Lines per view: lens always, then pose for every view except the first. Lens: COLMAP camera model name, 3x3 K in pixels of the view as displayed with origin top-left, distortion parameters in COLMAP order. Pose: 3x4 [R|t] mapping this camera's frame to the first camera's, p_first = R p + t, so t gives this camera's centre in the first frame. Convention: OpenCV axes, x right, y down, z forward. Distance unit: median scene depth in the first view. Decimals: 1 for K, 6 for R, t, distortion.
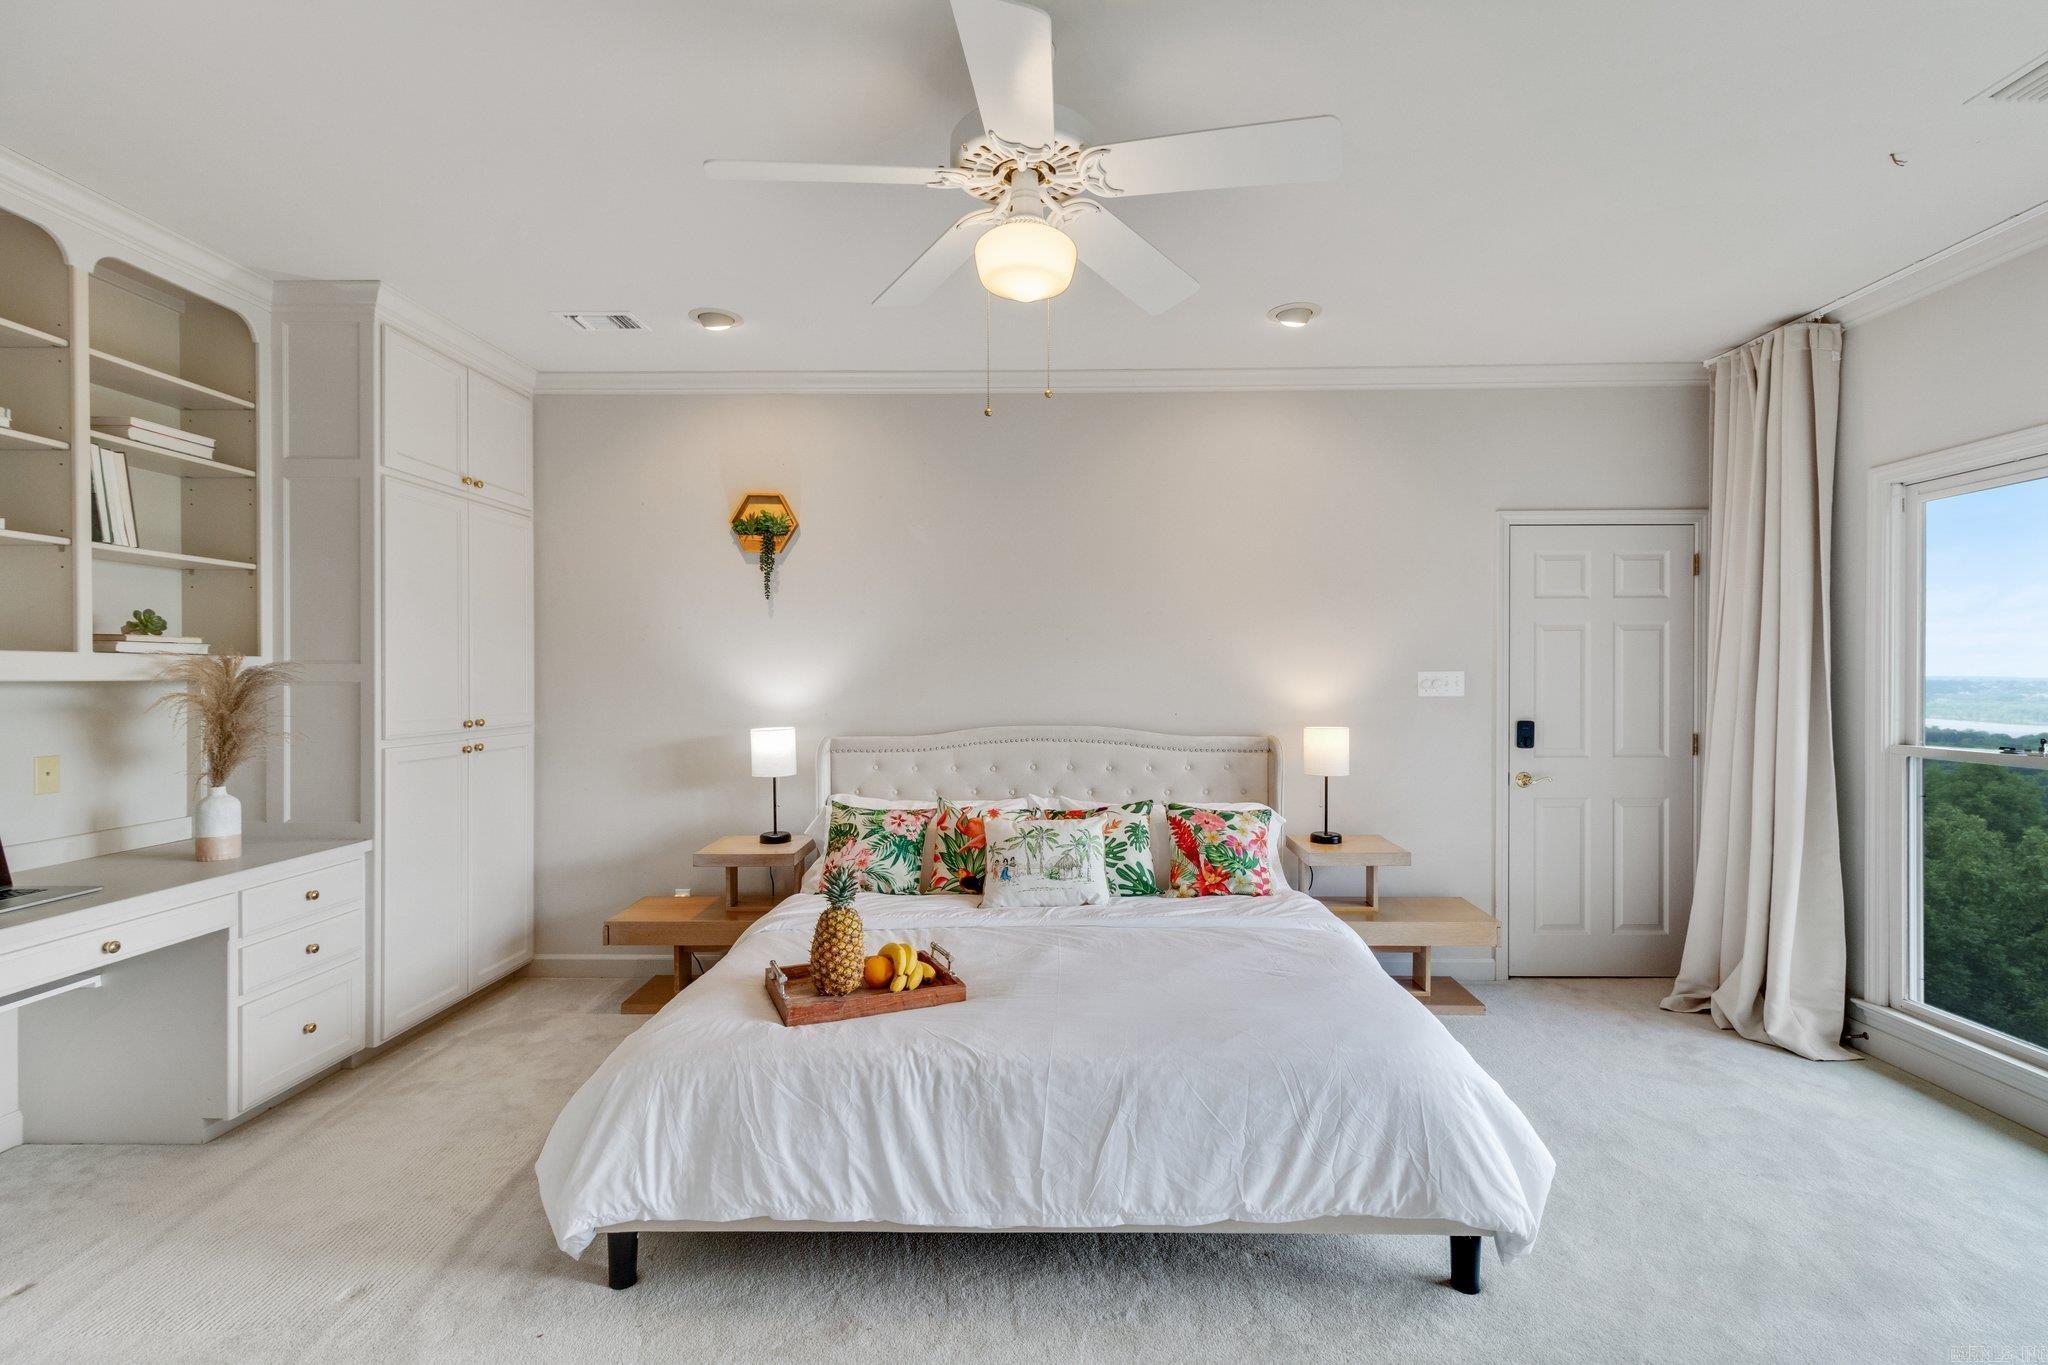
lens RADIAL K [[942.8, 0, 1044.4], [0, 942.8, 679.7], [0, 0, 1]] dist [0.001931, 0.000305]
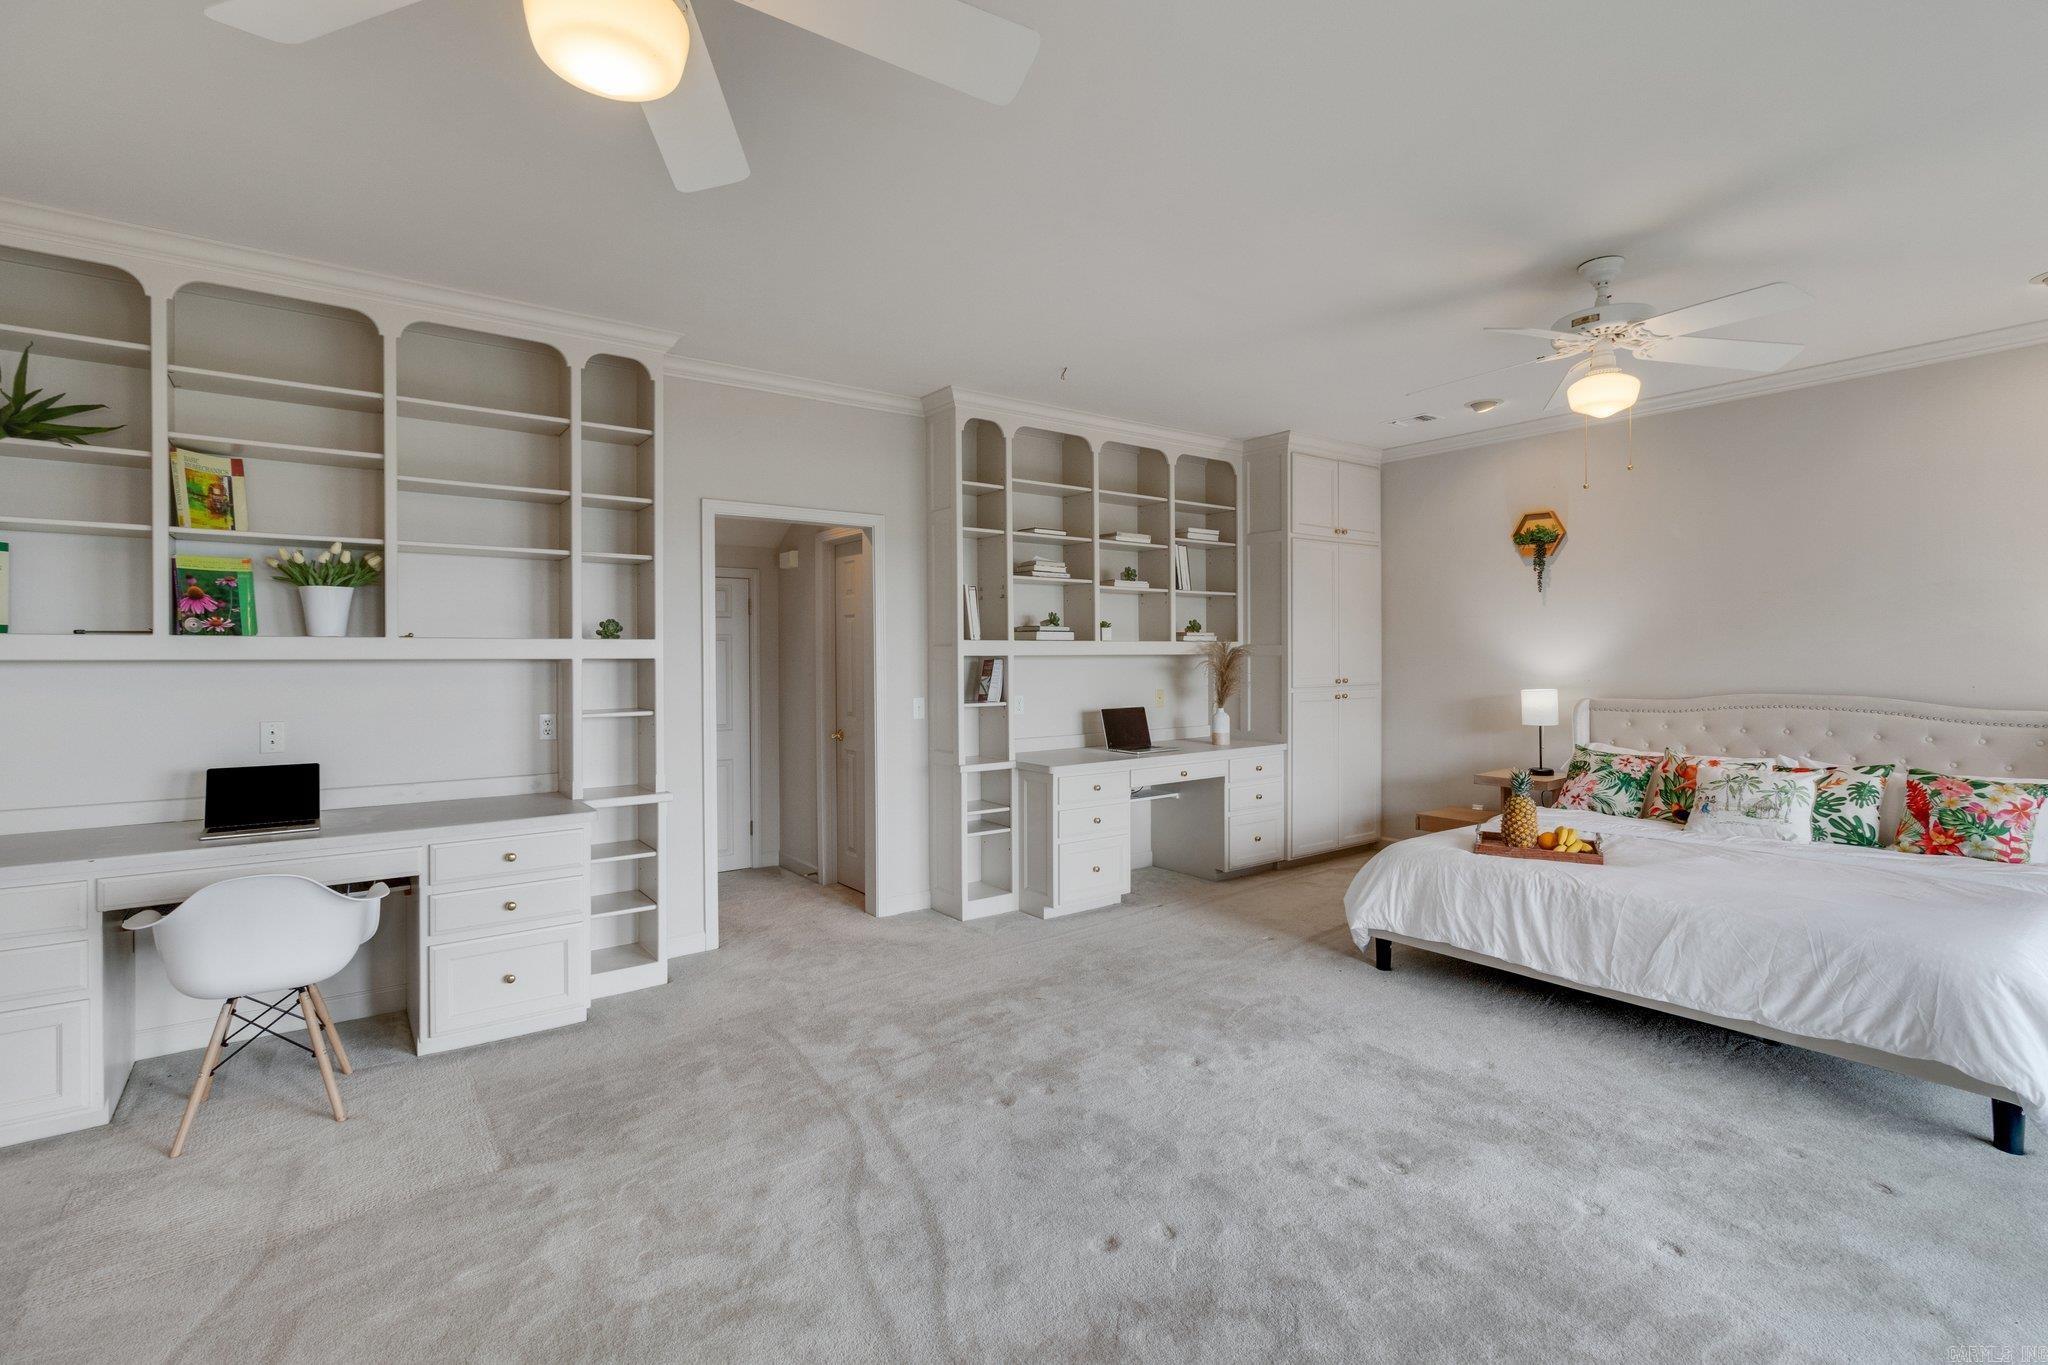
lens RADIAL K [[942.8, 0, 1030.2], [0, 942.8, 665.2], [0, 0, 1]] dist [0.001931, 0.000305]
pose [[0.607631, 0.006678, -0.794191, 0.421241], [0.002688, 0.999942, 0.010465, 0.001634], [0.794215, -0.008493, 0.607578, -0.482708]]
